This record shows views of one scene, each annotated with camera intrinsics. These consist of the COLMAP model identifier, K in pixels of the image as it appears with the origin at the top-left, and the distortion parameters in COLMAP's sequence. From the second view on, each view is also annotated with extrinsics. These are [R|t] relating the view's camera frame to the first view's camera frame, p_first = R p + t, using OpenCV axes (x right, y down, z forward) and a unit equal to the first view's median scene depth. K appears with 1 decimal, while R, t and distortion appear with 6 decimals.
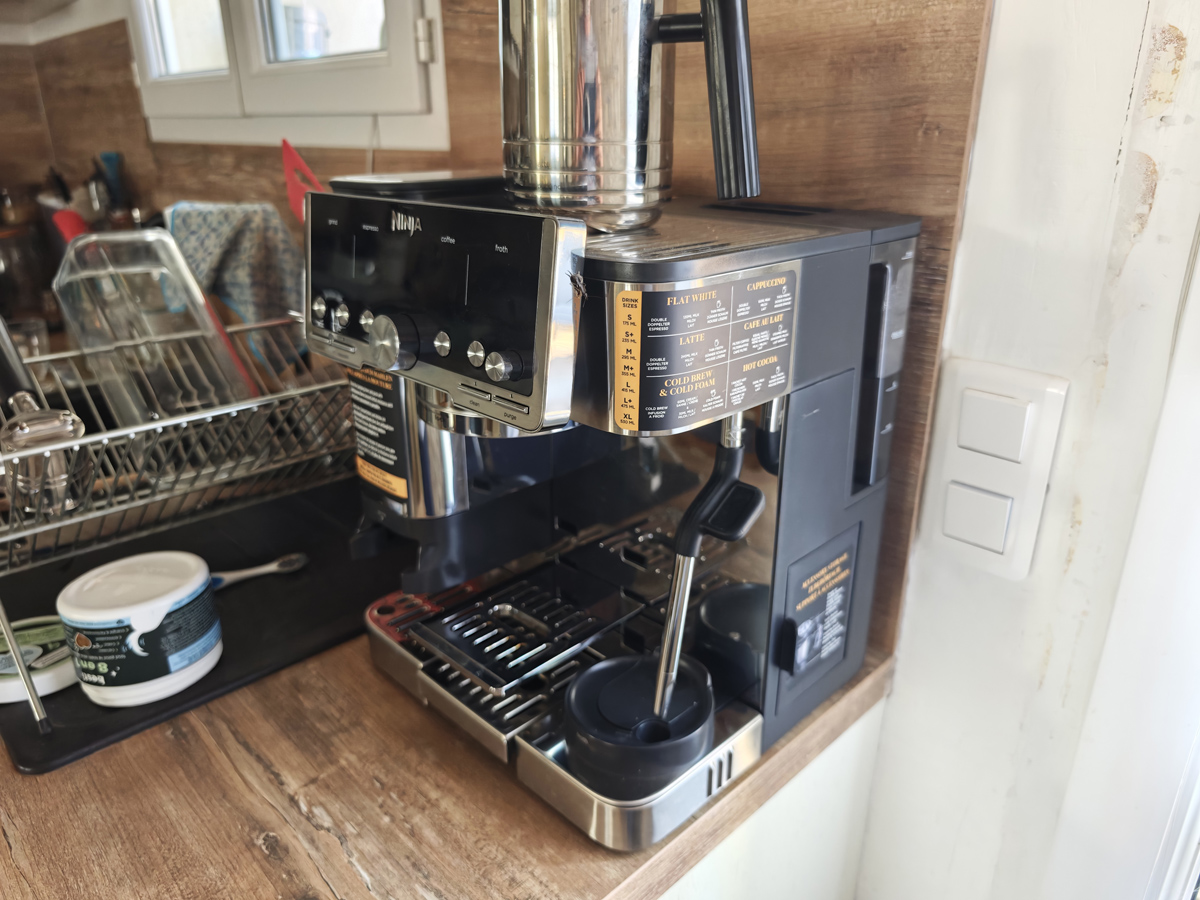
lens RADIAL K [[837.5, 0, 602.8], [0, 837.5, 445.8], [0, 0, 1]] dist [-0.017898, 0.010056]
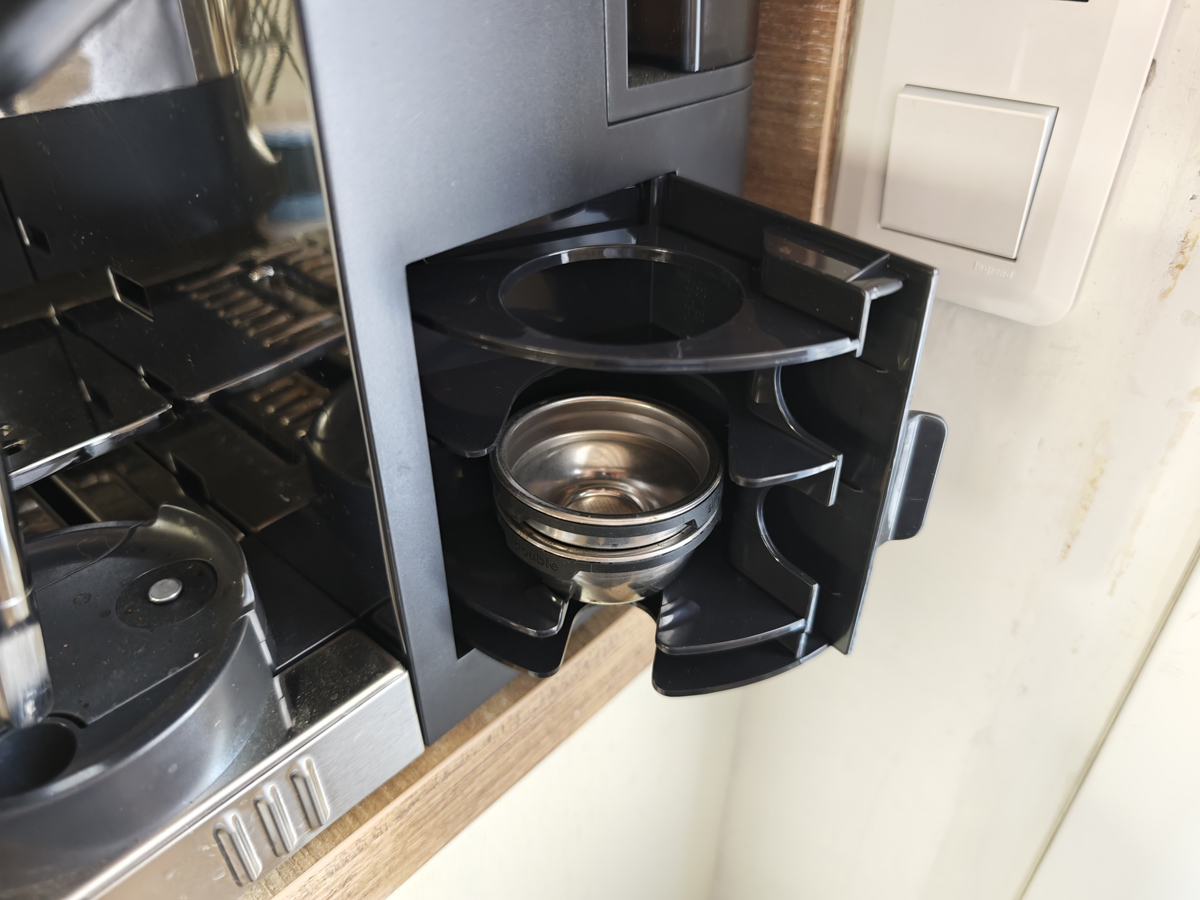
lens RADIAL K [[837.5, 0, 600.6], [0, 837.5, 453.3], [0, 0, 1]] dist [-0.017898, 0.010056]
pose [[0.997913, -0.033855, 0.054984, 0.252906], [0.021321, 0.976532, 0.214316, 0.134123], [-0.060949, -0.212697, 0.975216, 0.602142]]
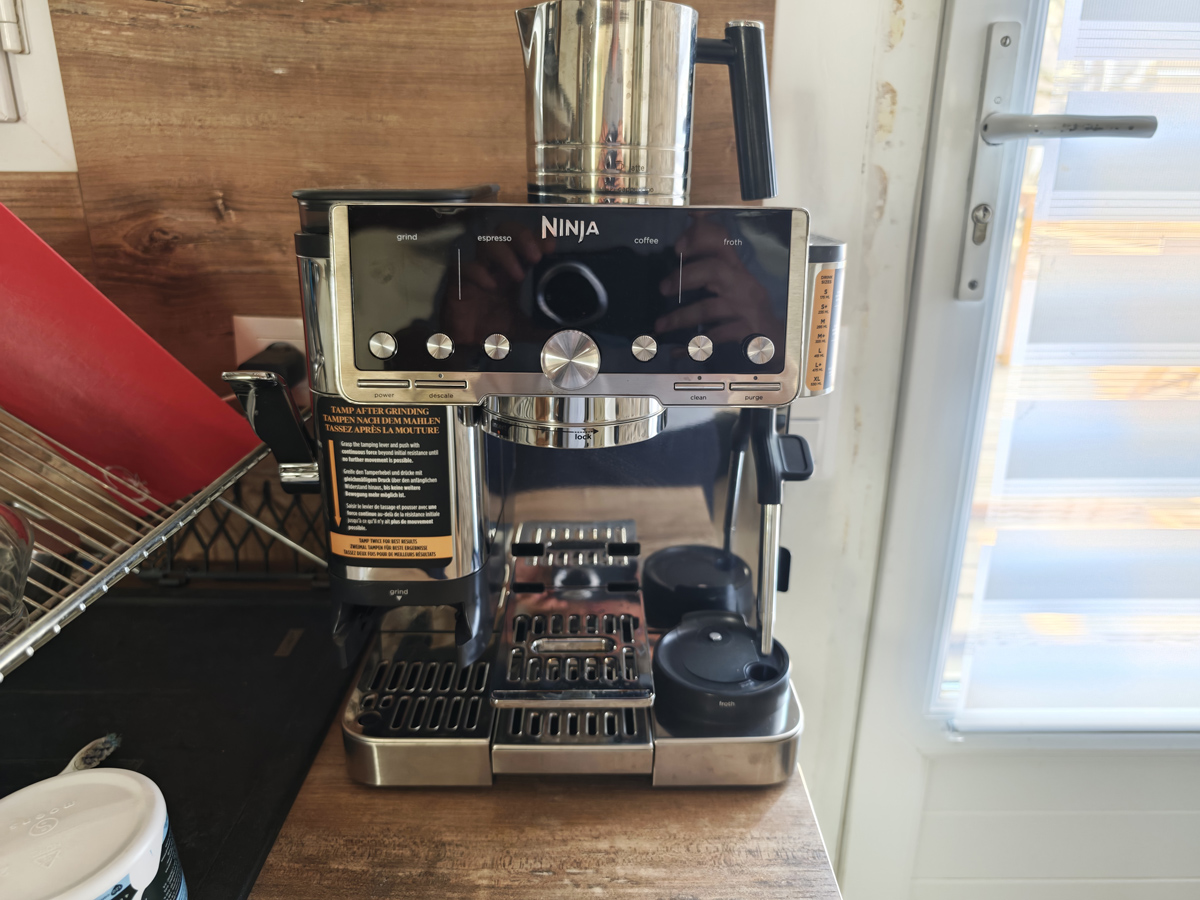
lens RADIAL K [[837.5, 0, 603.1], [0, 837.5, 449.7], [0, 0, 1]] dist [-0.017898, 0.010056]
pose [[0.694866, -0.220365, 0.684544, -0.714980], [0.246042, 0.967297, 0.061635, -0.061246], [-0.675740, 0.125599, 0.726361, 0.264035]]
